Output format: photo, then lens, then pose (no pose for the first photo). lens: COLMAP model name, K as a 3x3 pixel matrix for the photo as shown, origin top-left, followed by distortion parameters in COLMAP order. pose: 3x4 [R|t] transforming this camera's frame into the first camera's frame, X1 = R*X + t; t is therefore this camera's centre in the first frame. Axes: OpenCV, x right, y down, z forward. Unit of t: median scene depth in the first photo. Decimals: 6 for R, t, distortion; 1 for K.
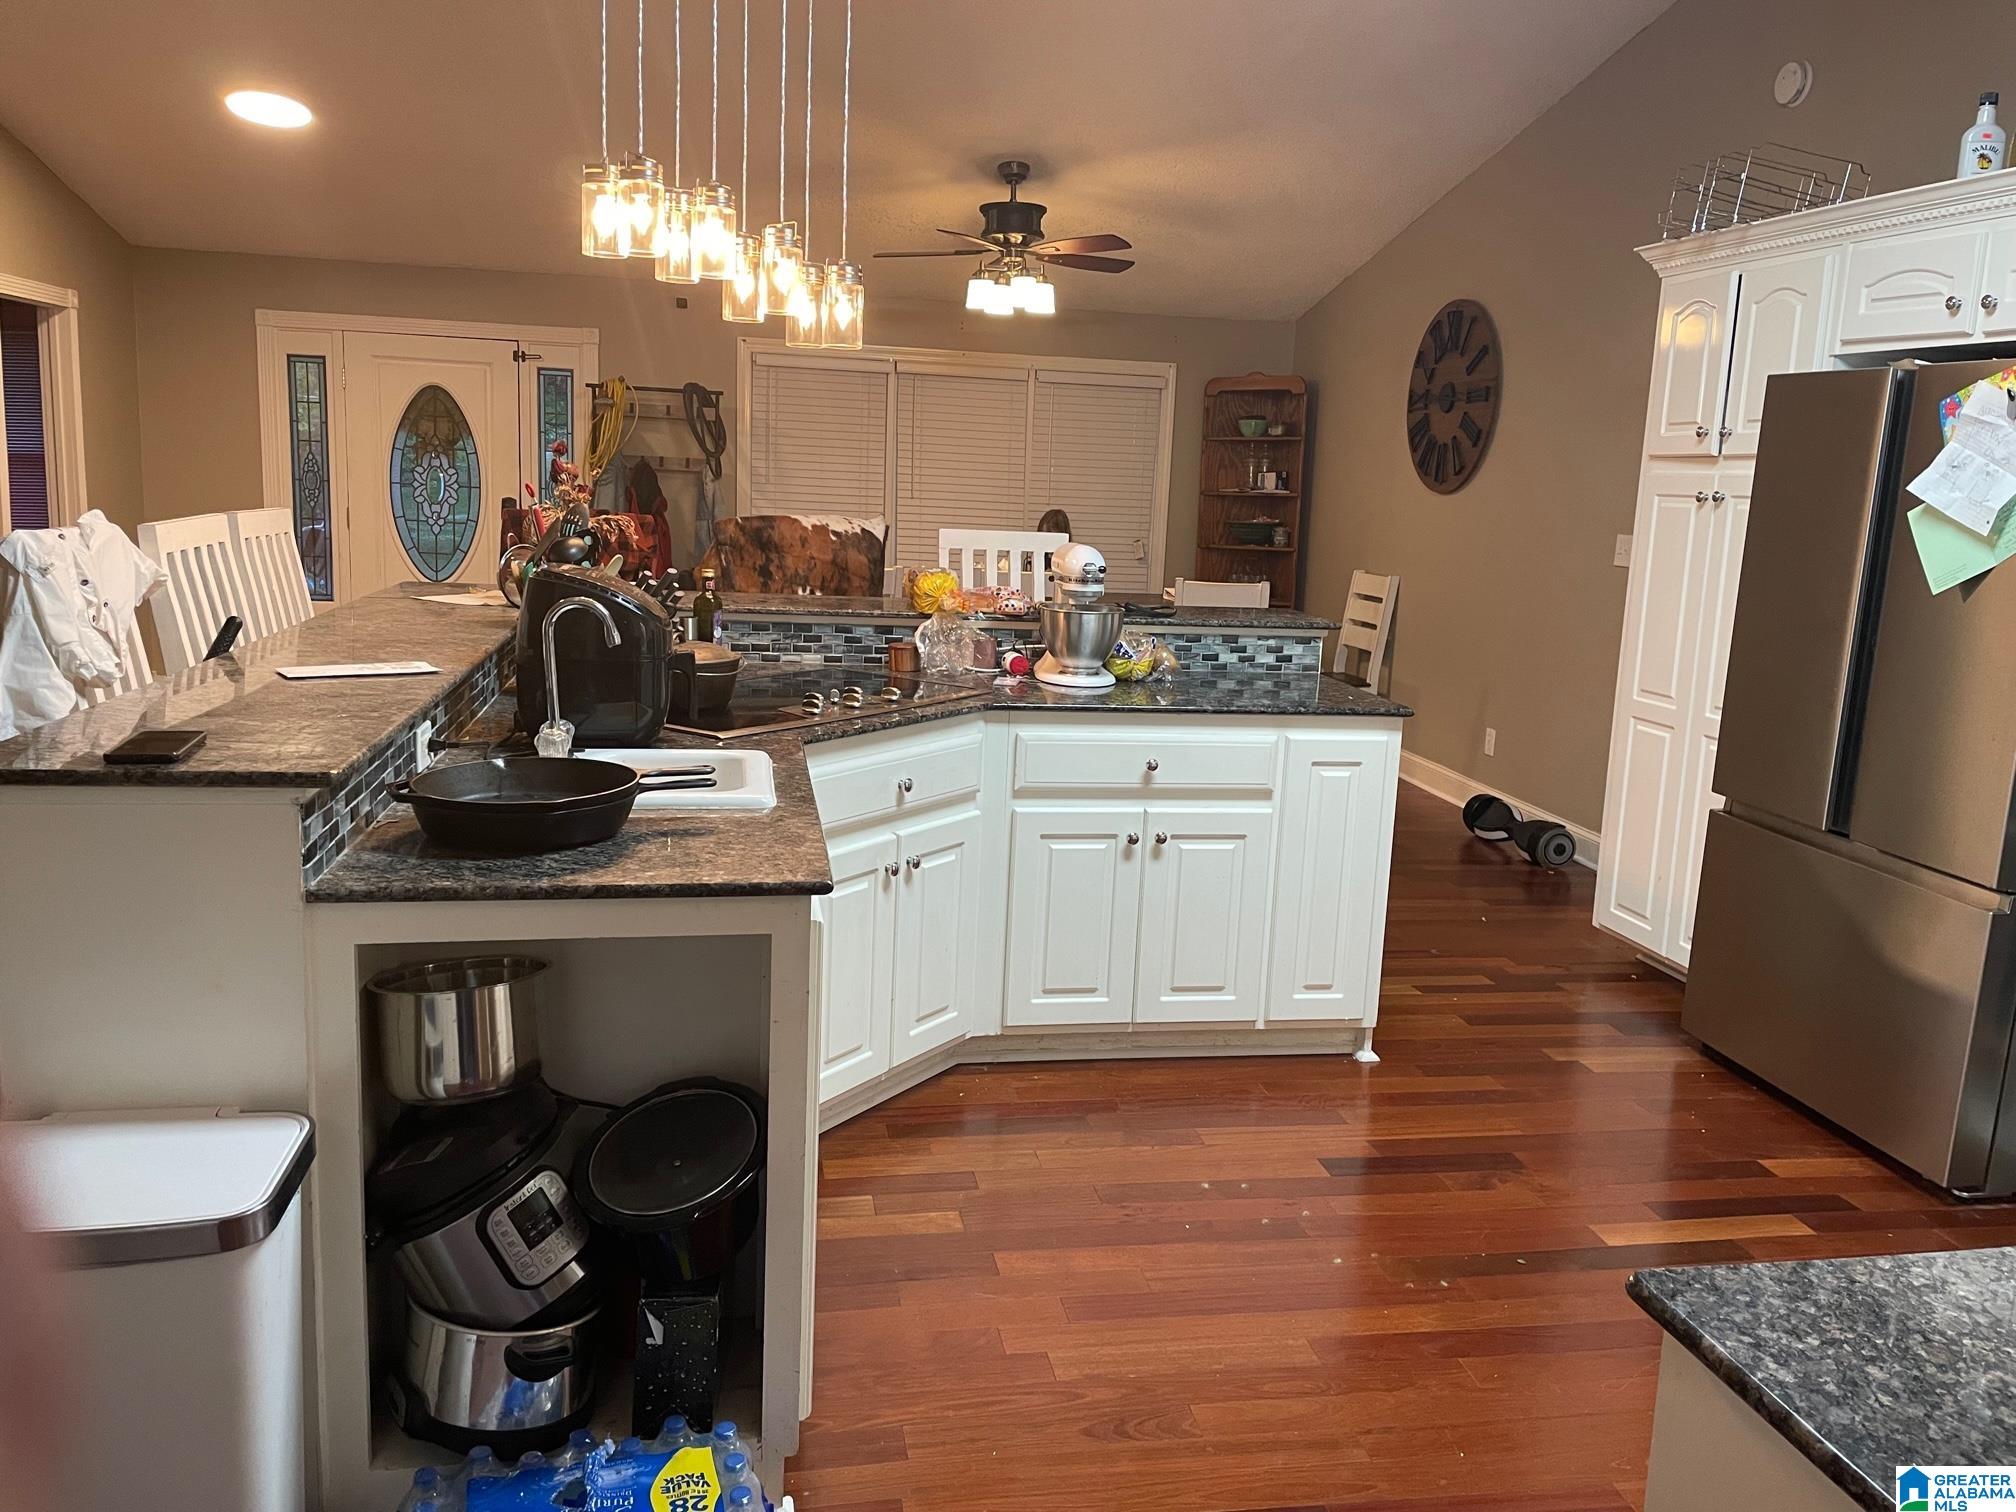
lens RADIAL K [[1505.6, 0, 1016.0], [0, 1505.6, 734.4], [0, 0, 1]] dist [0.073546, -0.096231]
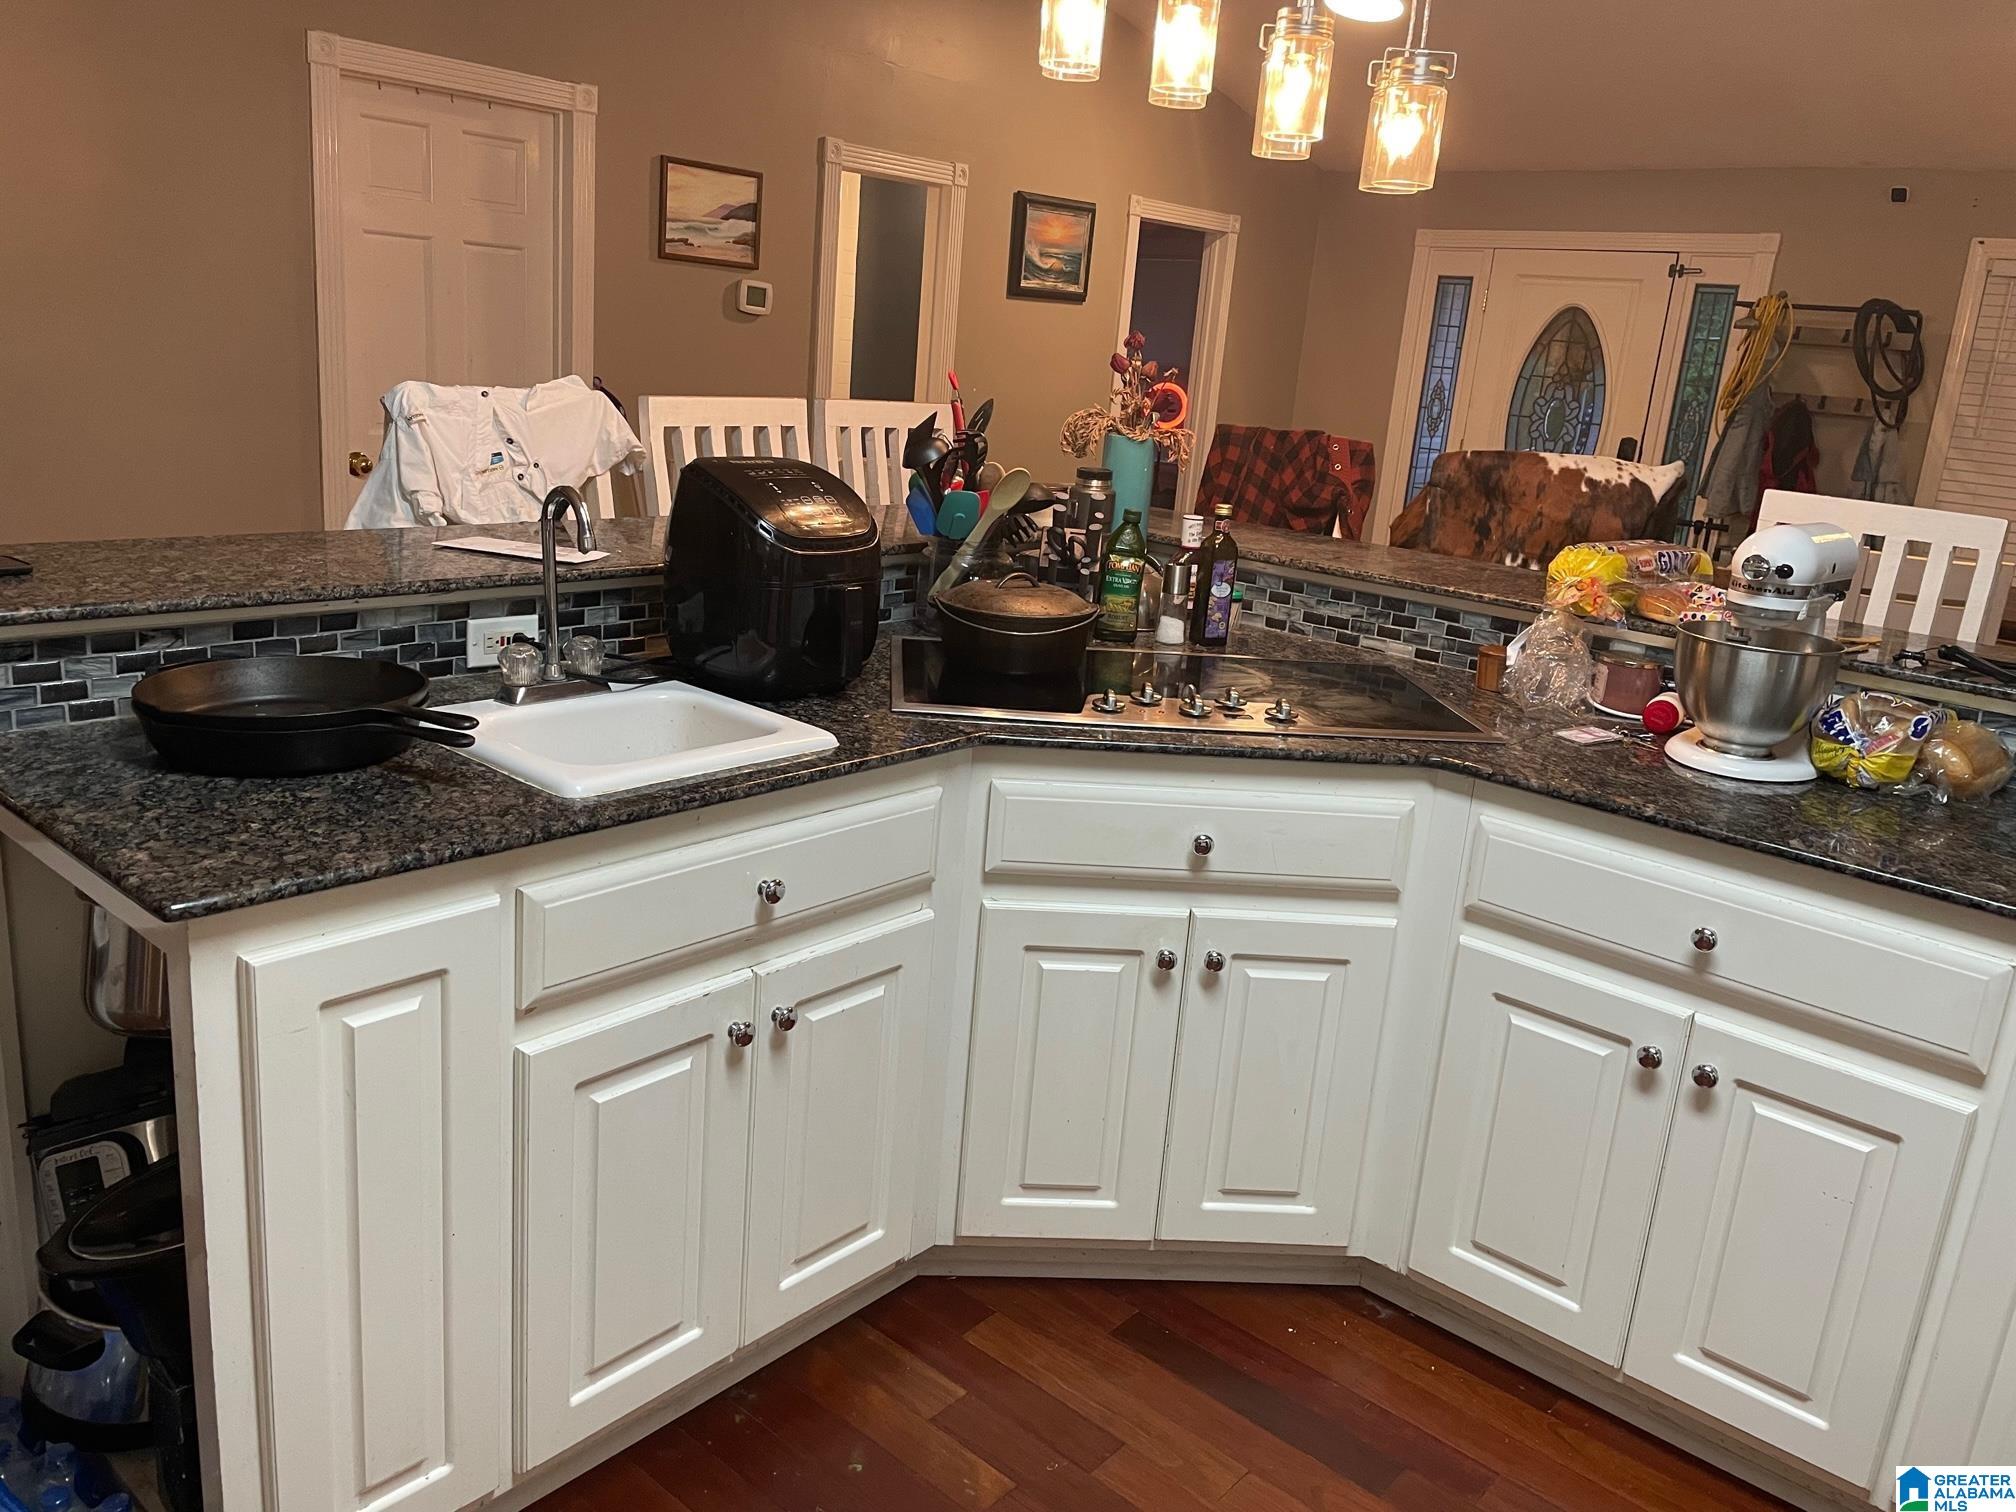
lens RADIAL K [[1505.6, 0, 999.5], [0, 1505.6, 728.3], [0, 0, 1]] dist [0.073546, -0.096231]
pose [[0.622129, 0.206722, -0.755130, 0.259580], [-0.185818, 0.975939, 0.114080, -0.053747], [0.760544, 0.069344, 0.645573, 0.360875]]
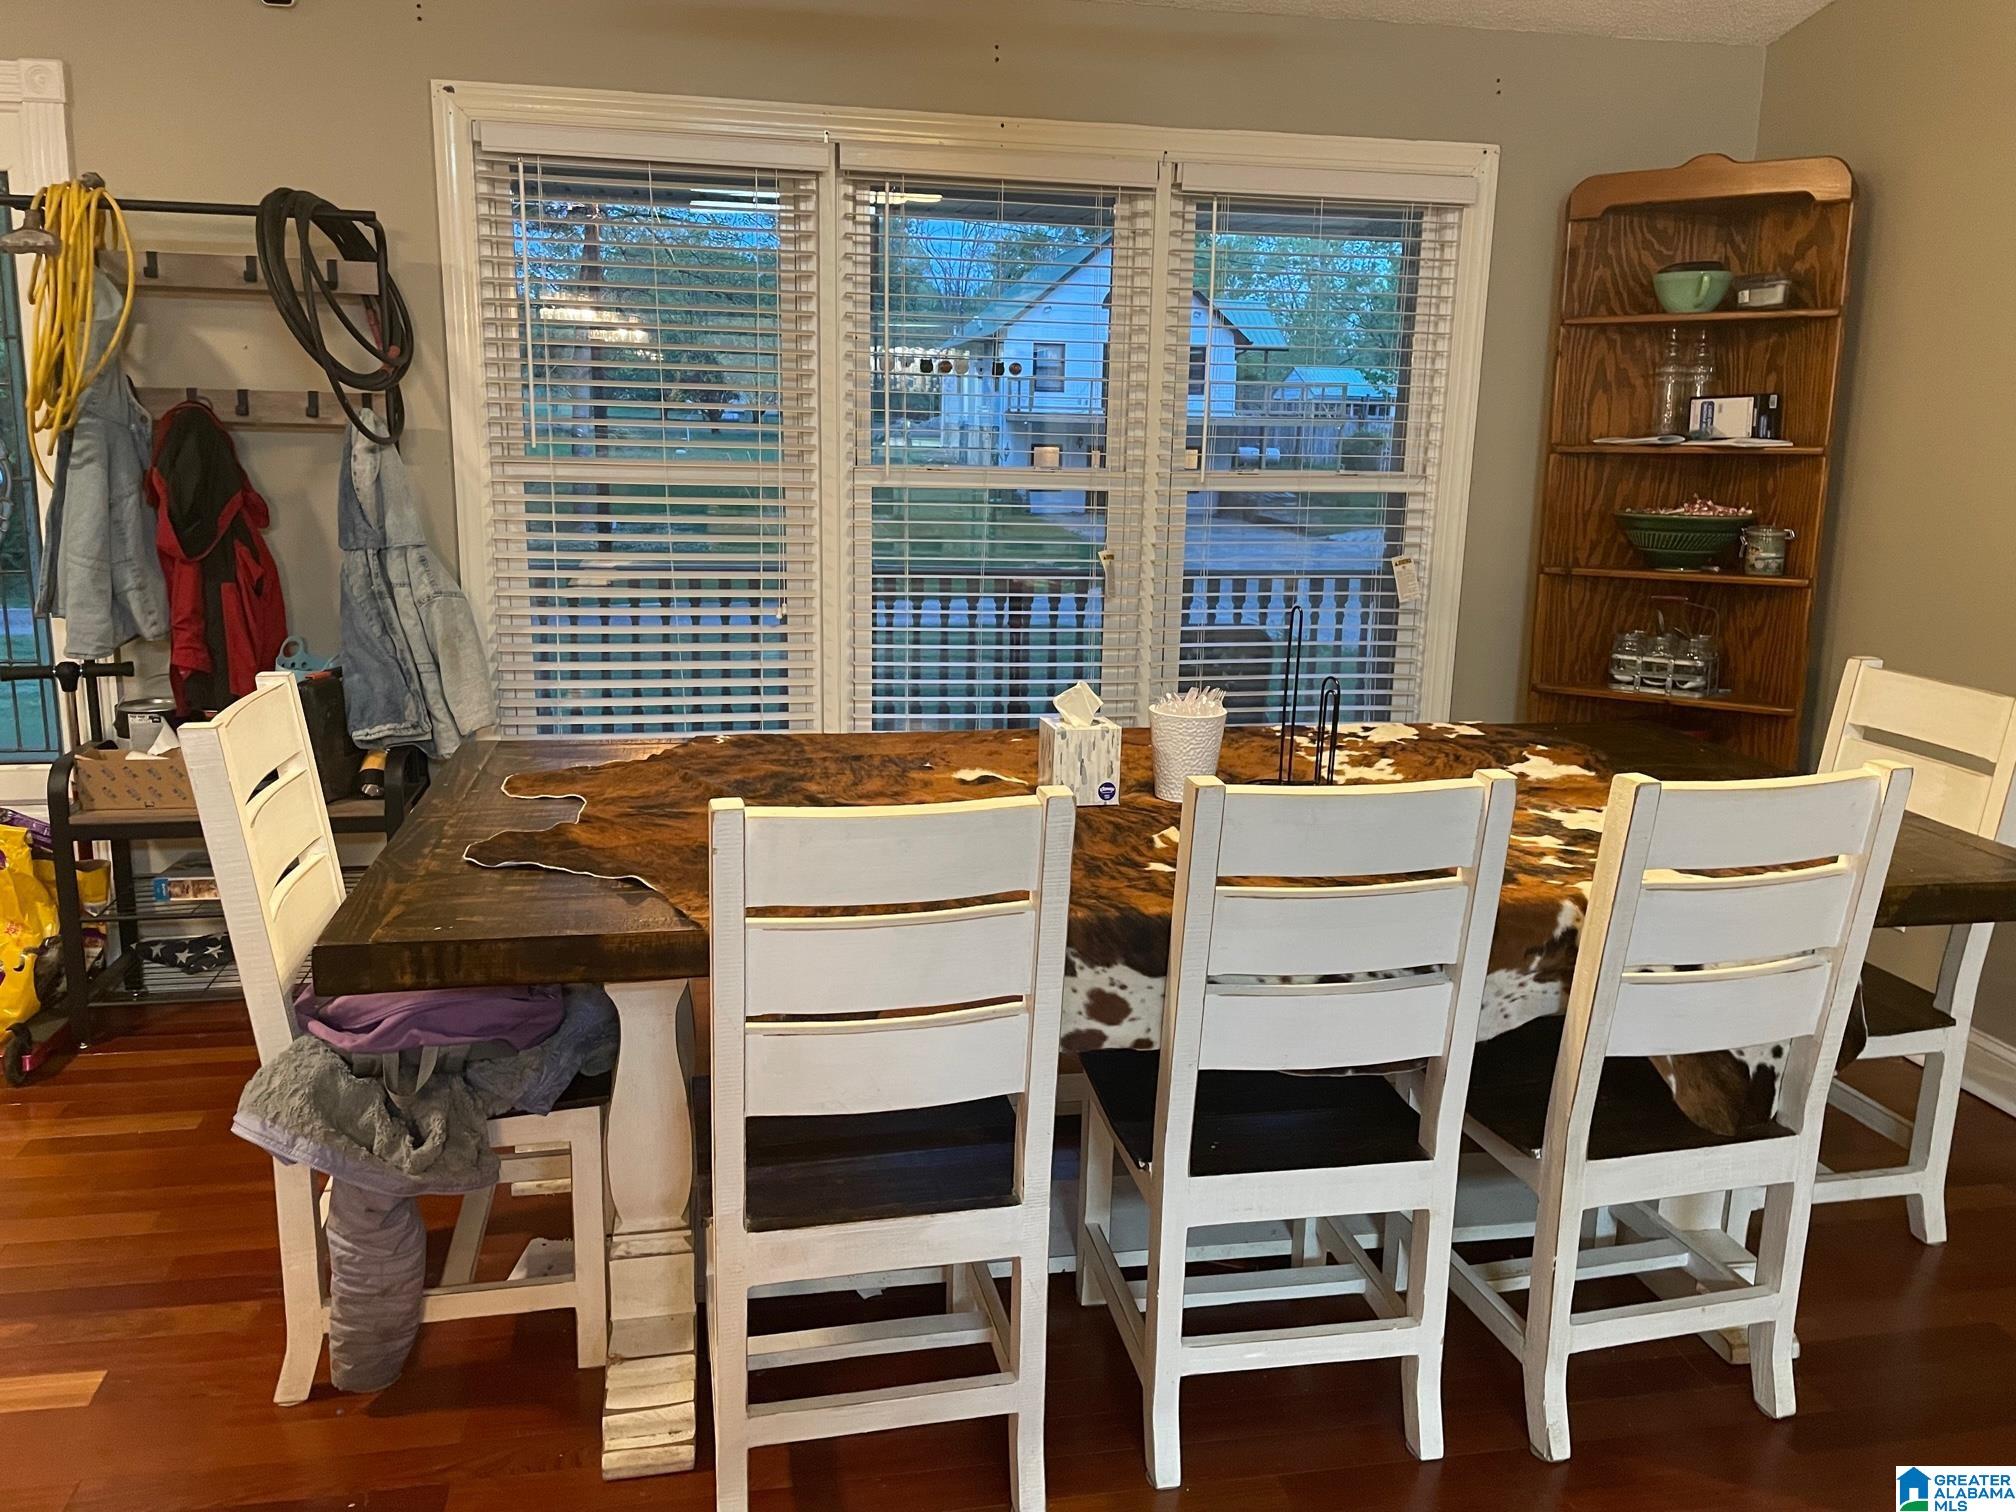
lens RADIAL K [[1505.6, 0, 1010.4], [0, 1505.6, 719.7], [0, 0, 1]] dist [0.073546, -0.096231]
pose [[0.999784, -0.020743, -0.000976, -0.072933], [0.020763, 0.999371, 0.028747, -0.209026], [0.000379, -0.028761, 0.999586, 1.197669]]
